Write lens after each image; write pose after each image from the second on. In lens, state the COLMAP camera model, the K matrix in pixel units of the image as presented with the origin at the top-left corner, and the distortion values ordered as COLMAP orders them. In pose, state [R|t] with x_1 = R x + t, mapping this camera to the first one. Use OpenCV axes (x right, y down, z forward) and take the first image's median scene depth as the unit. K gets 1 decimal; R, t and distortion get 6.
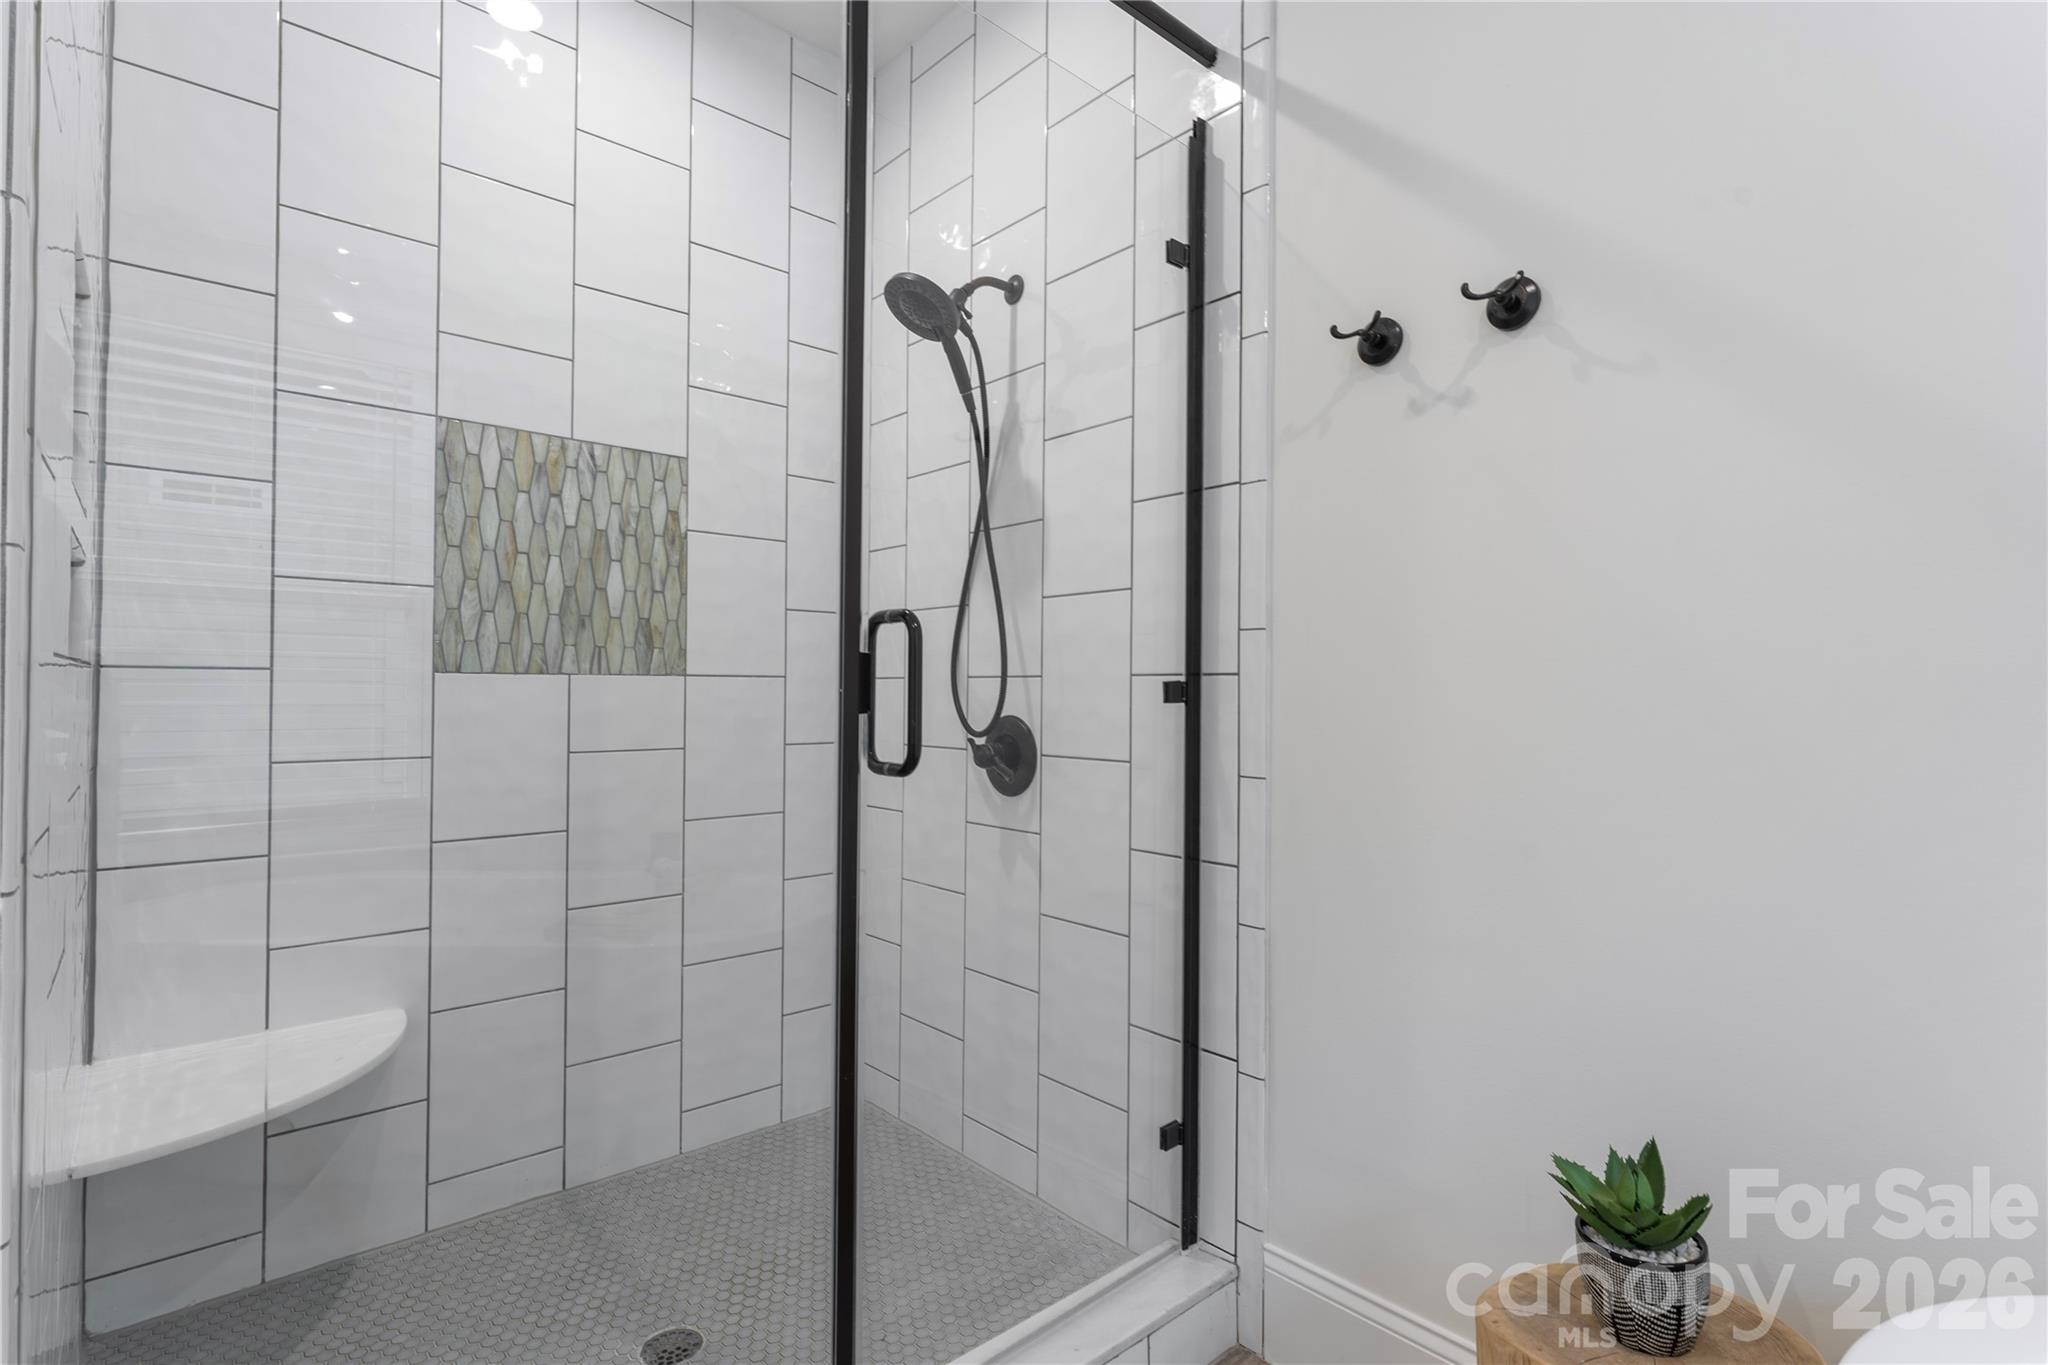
lens RADIAL K [[984.3, 0, 1024.0], [0, 984.3, 682.5], [0, 0, 1]] dist [0.000980, -0.000432]
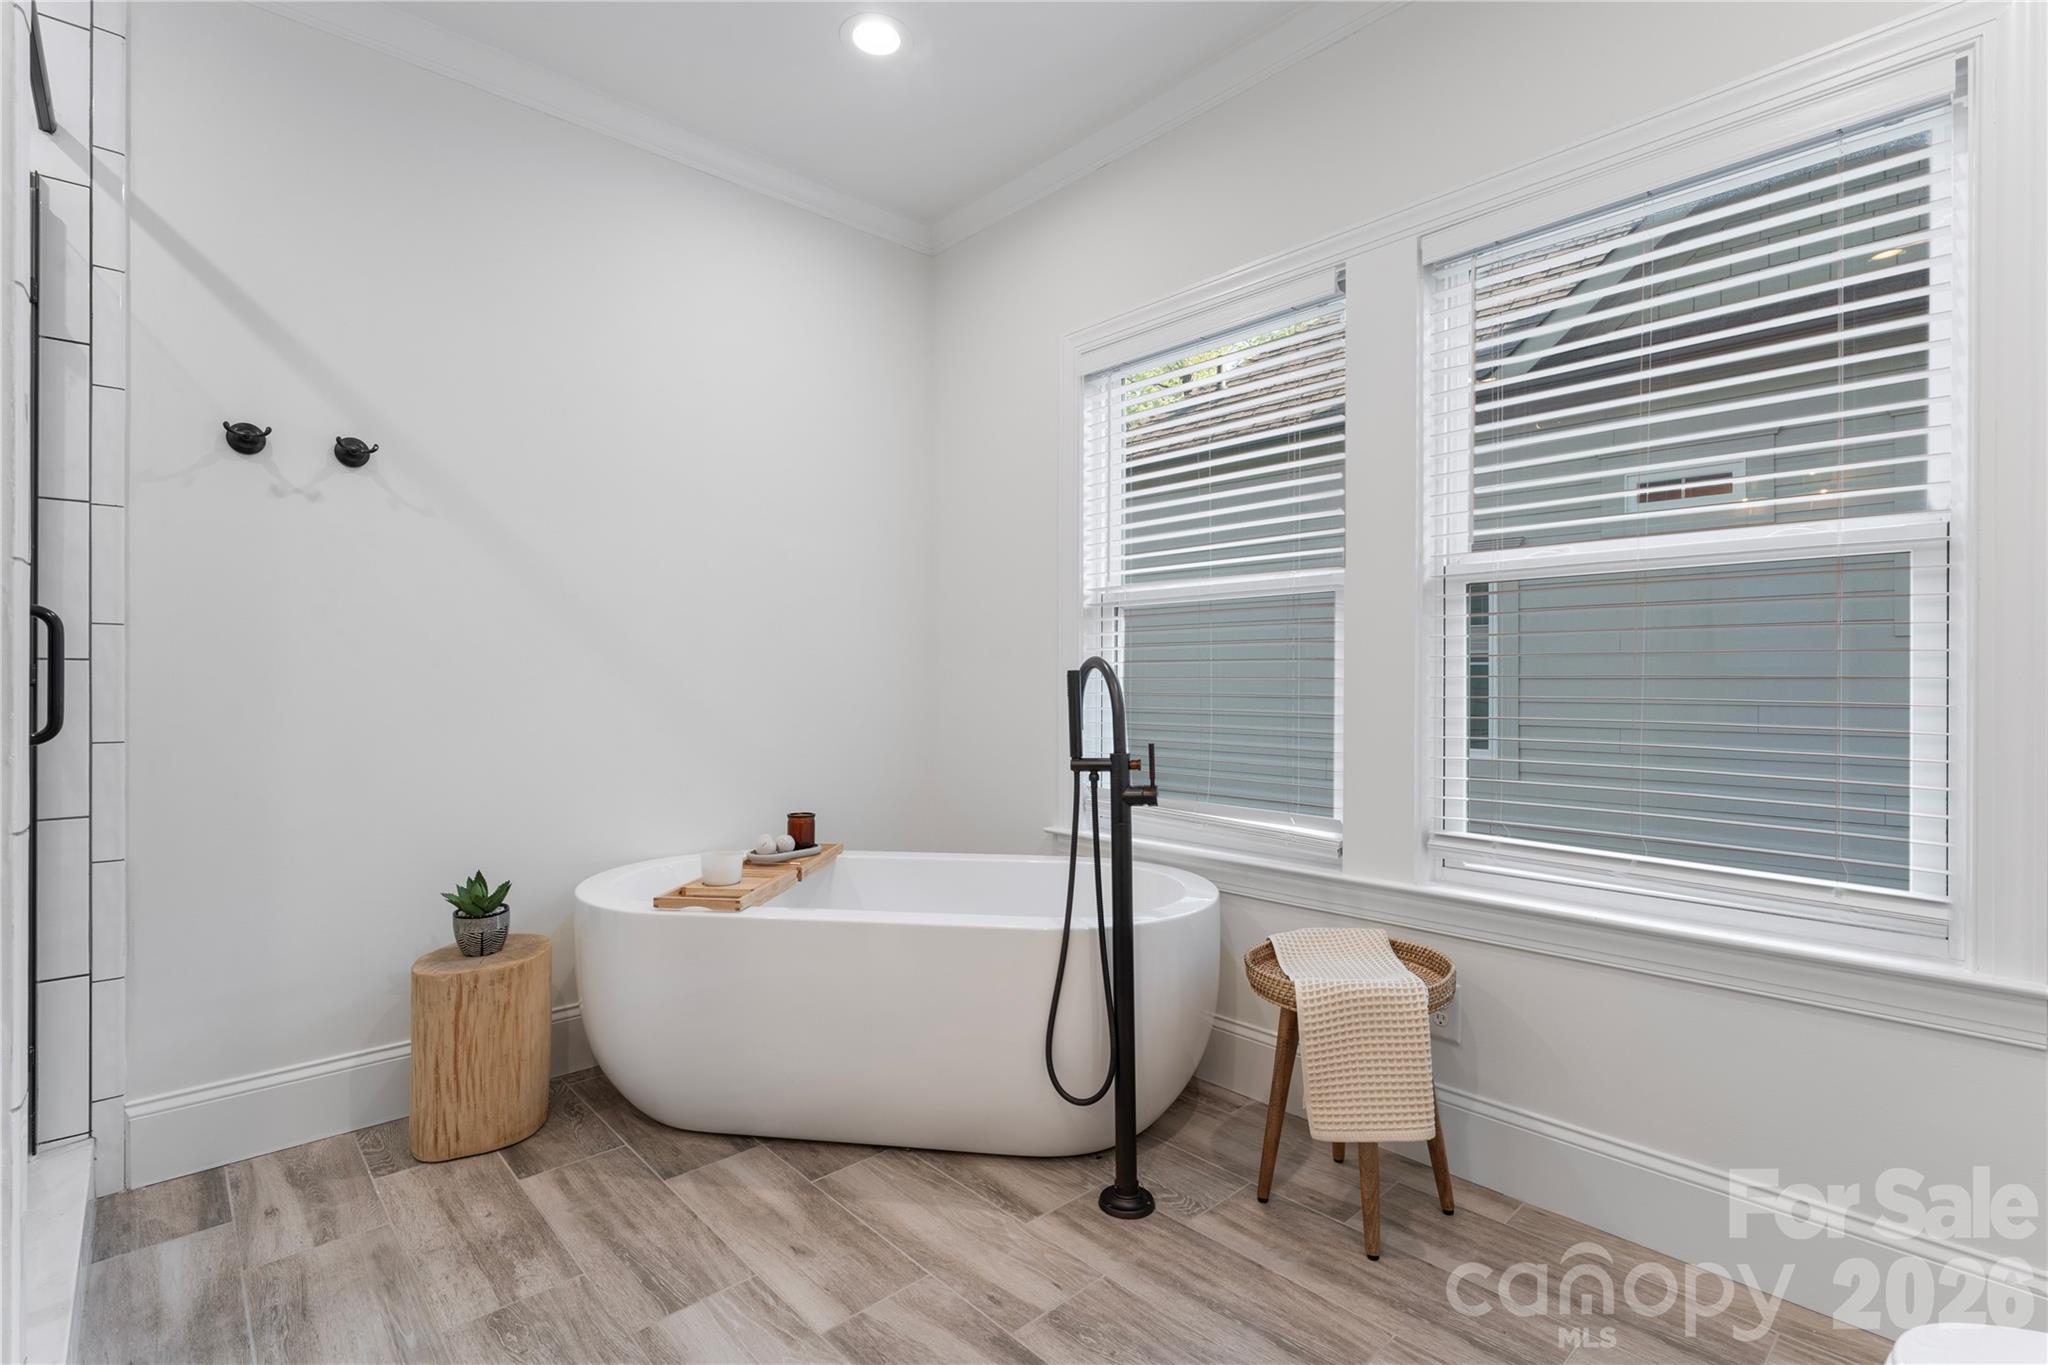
lens RADIAL K [[955.5, 0, 1024.0], [0, 955.5, 682.5], [0, 0, 1]] dist [0.001335, -0.000065]
pose [[-0.005413, -0.008249, 0.999951, -0.969436], [-0.011555, 0.999900, 0.008186, -0.003013], [-0.999919, -0.011510, -0.005508, -0.151847]]
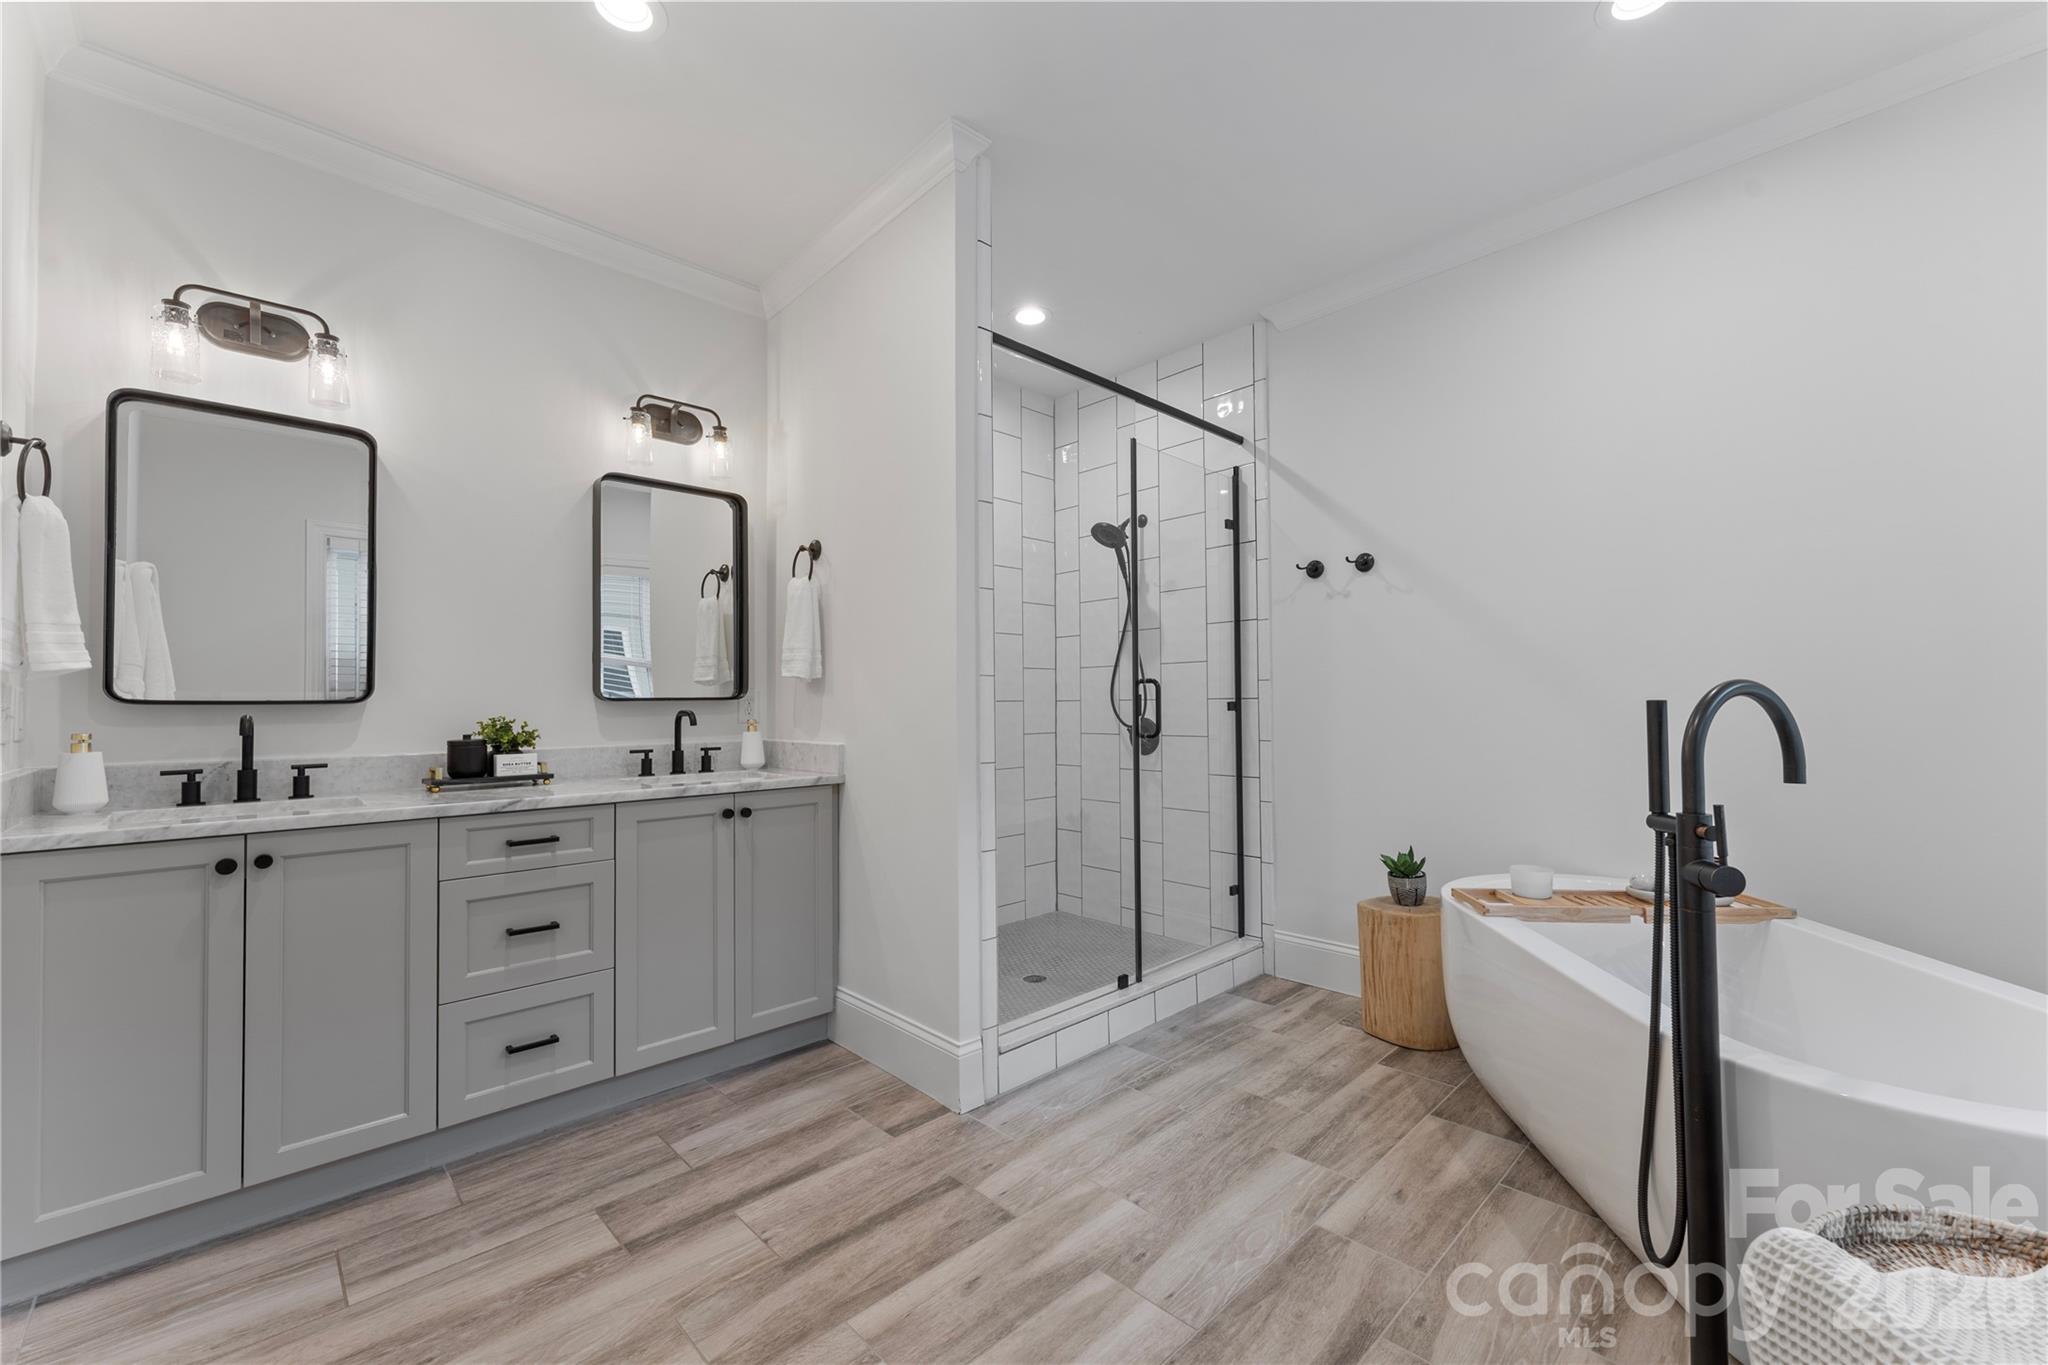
lens RADIAL K [[814.1, 0, 1016.0], [0, 814.1, 684.9], [0, 0, 1]] dist [-0.000790, -0.000018]
pose [[0.999502, -0.013664, 0.028450, -0.432220], [0.014100, 0.999785, -0.015184, -0.019610], [-0.028236, 0.015578, 0.999480, -0.982026]]
